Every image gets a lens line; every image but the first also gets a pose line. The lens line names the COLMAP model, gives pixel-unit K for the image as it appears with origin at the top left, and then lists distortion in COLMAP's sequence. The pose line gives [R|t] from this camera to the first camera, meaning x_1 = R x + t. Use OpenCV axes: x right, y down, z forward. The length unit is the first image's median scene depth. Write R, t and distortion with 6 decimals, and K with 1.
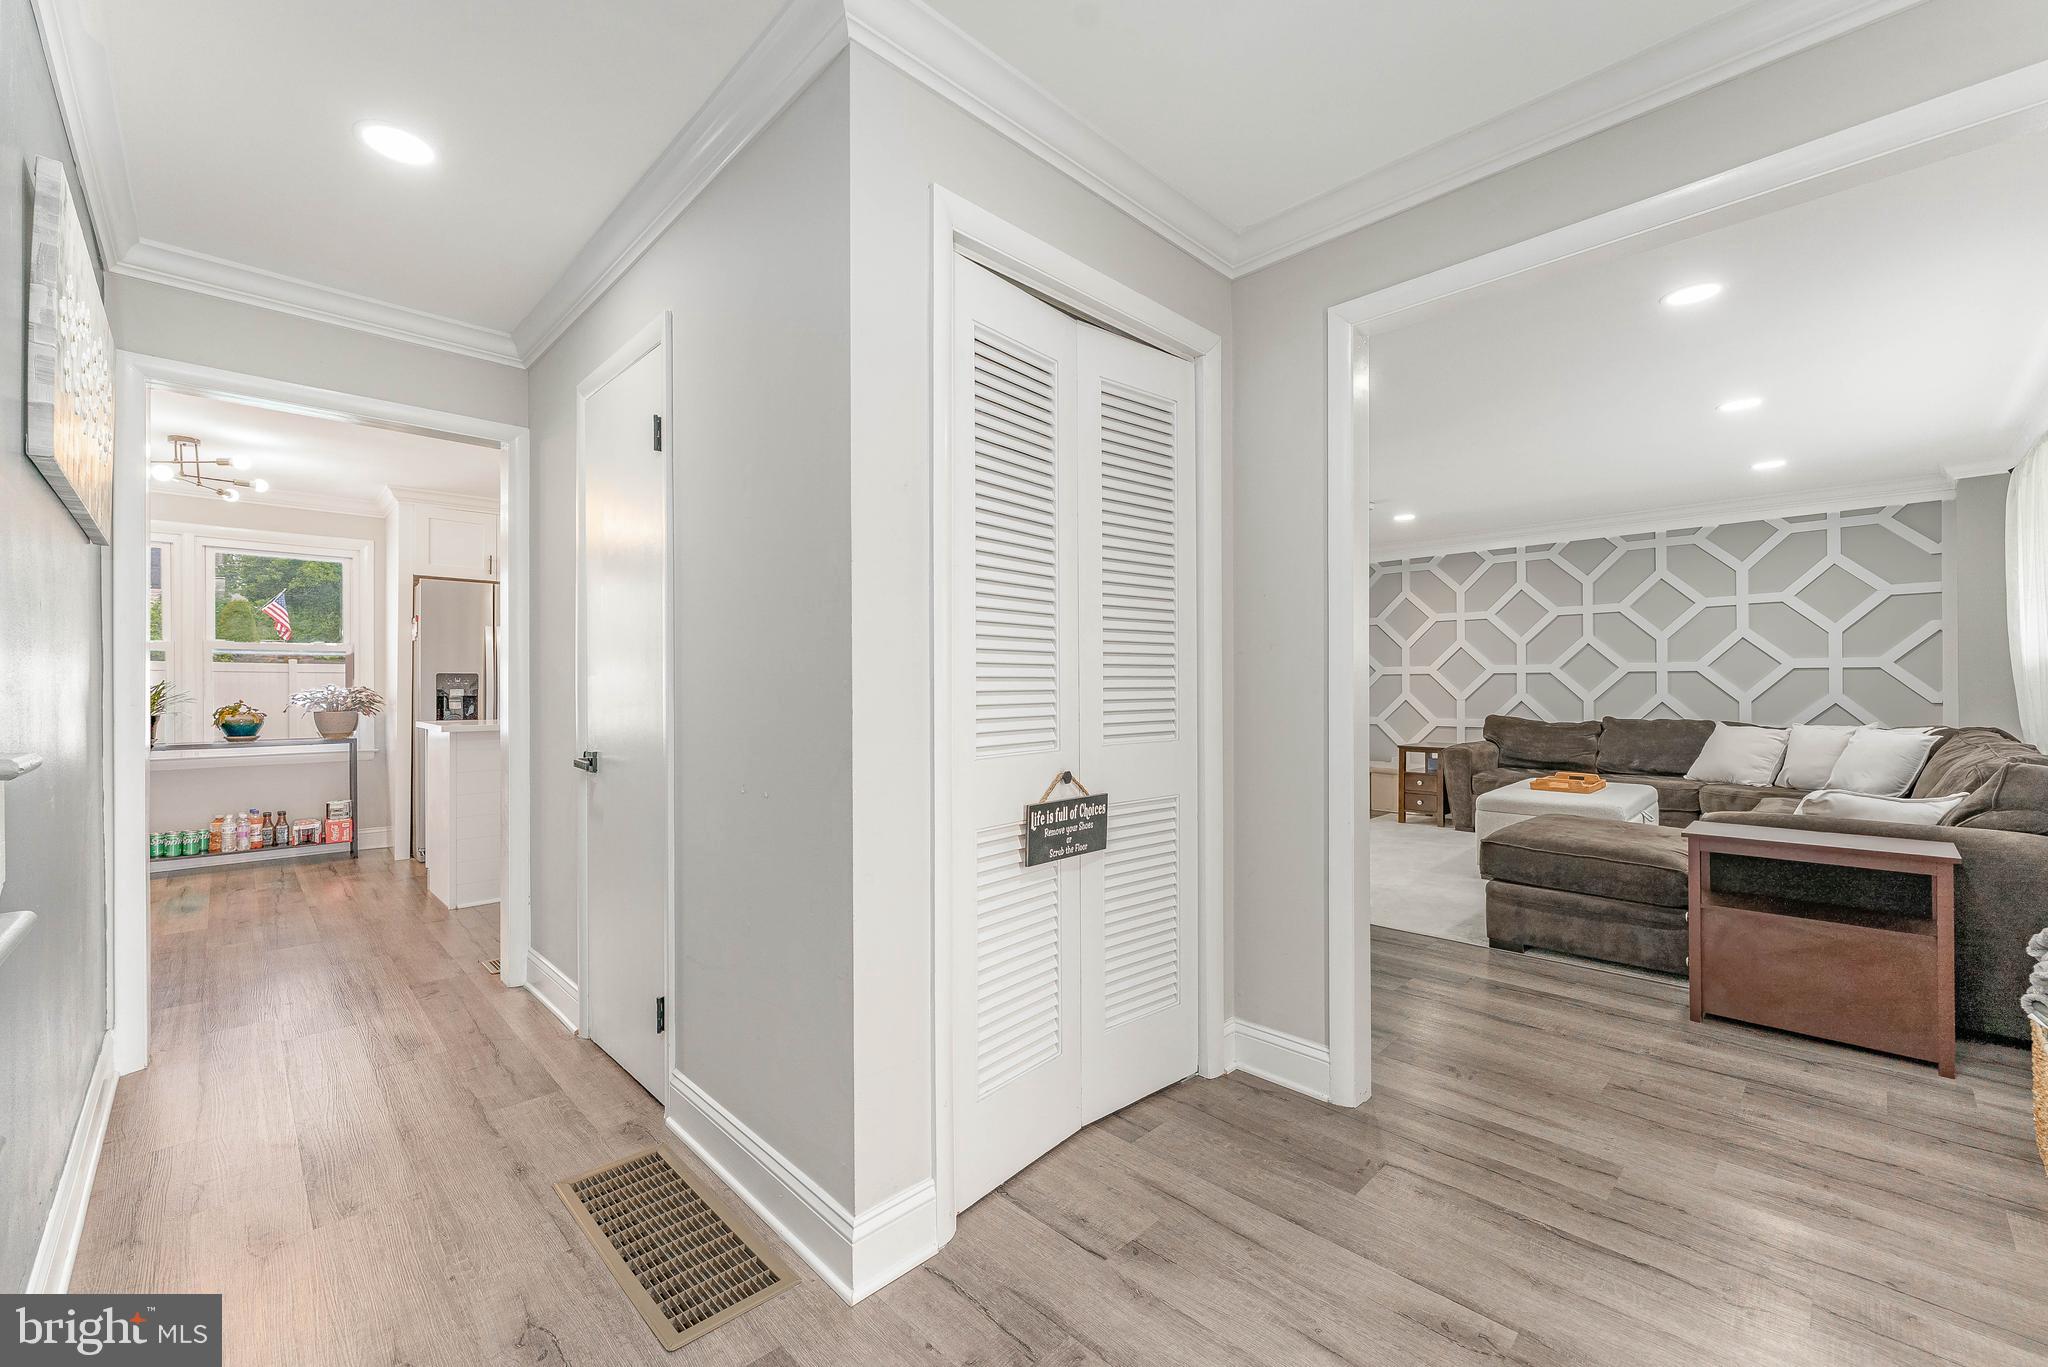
lens RADIAL K [[834.1, 0, 1011.0], [0, 834.1, 682.2], [0, 0, 1]] dist [-0.001992, -0.000080]
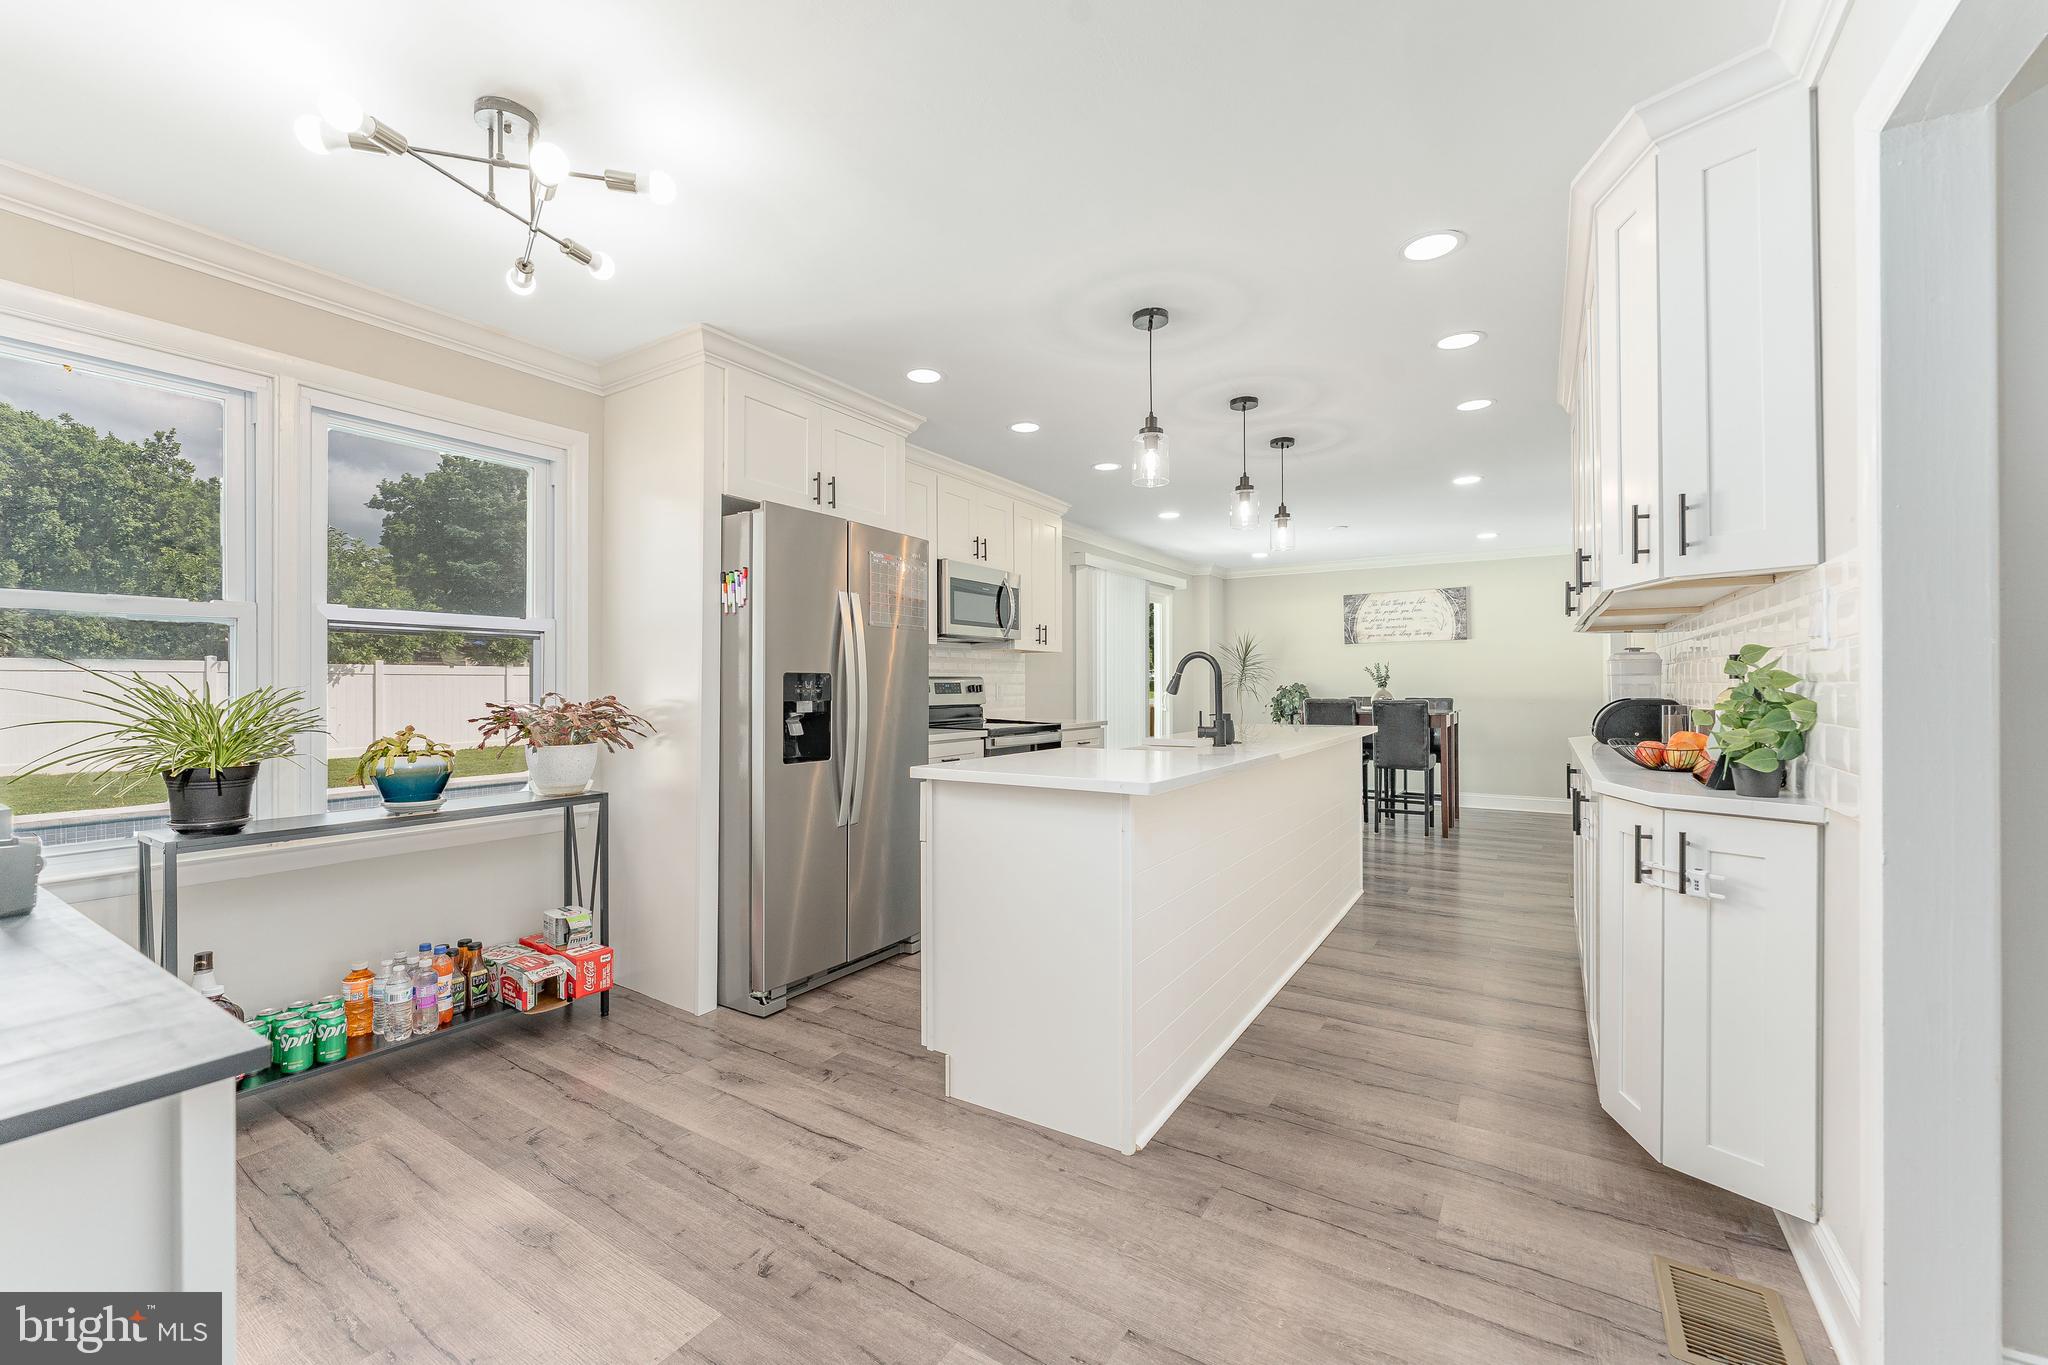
lens RADIAL K [[834.1, 0, 1015.9], [0, 834.1, 682.7], [0, 0, 1]] dist [-0.001992, -0.000080]
pose [[0.971940, 0.000867, 0.235225, -0.625366], [-0.000619, 0.999999, -0.001127, -0.003739], [-0.235226, 0.000950, 0.971940, 0.394674]]
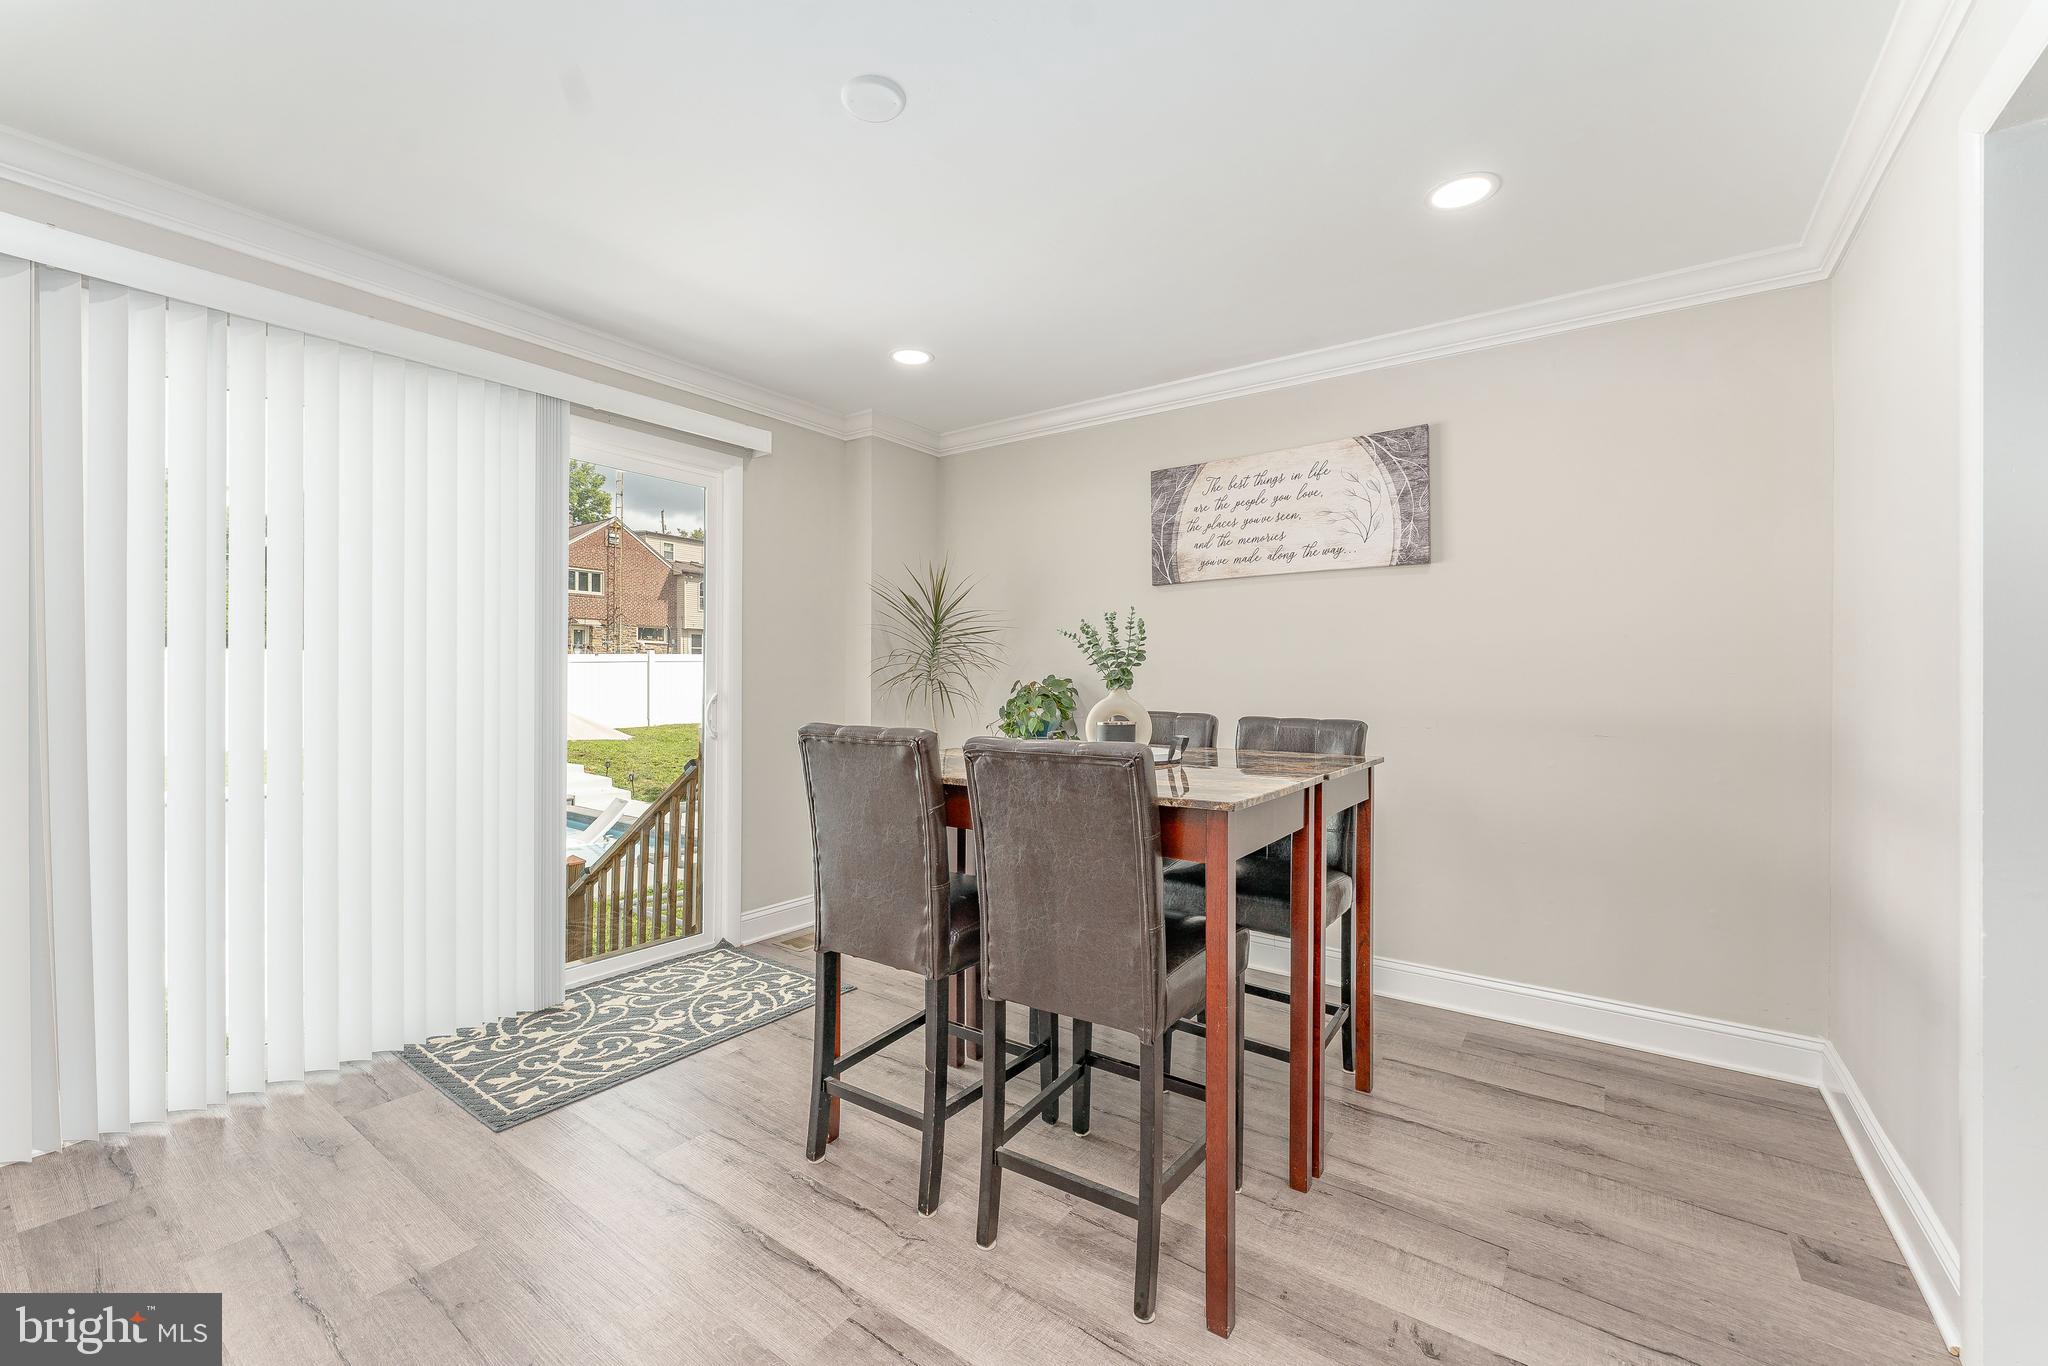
lens RADIAL K [[834.1, 0, 1030.9], [0, 834.1, 686.2], [0, 0, 1]] dist [-0.001992, -0.000080]
pose [[0.982368, 0.007288, 0.186818, 0.083132], [-0.009352, 0.999905, 0.010170, -0.003506], [-0.186726, -0.011738, 0.982342, 1.093184]]
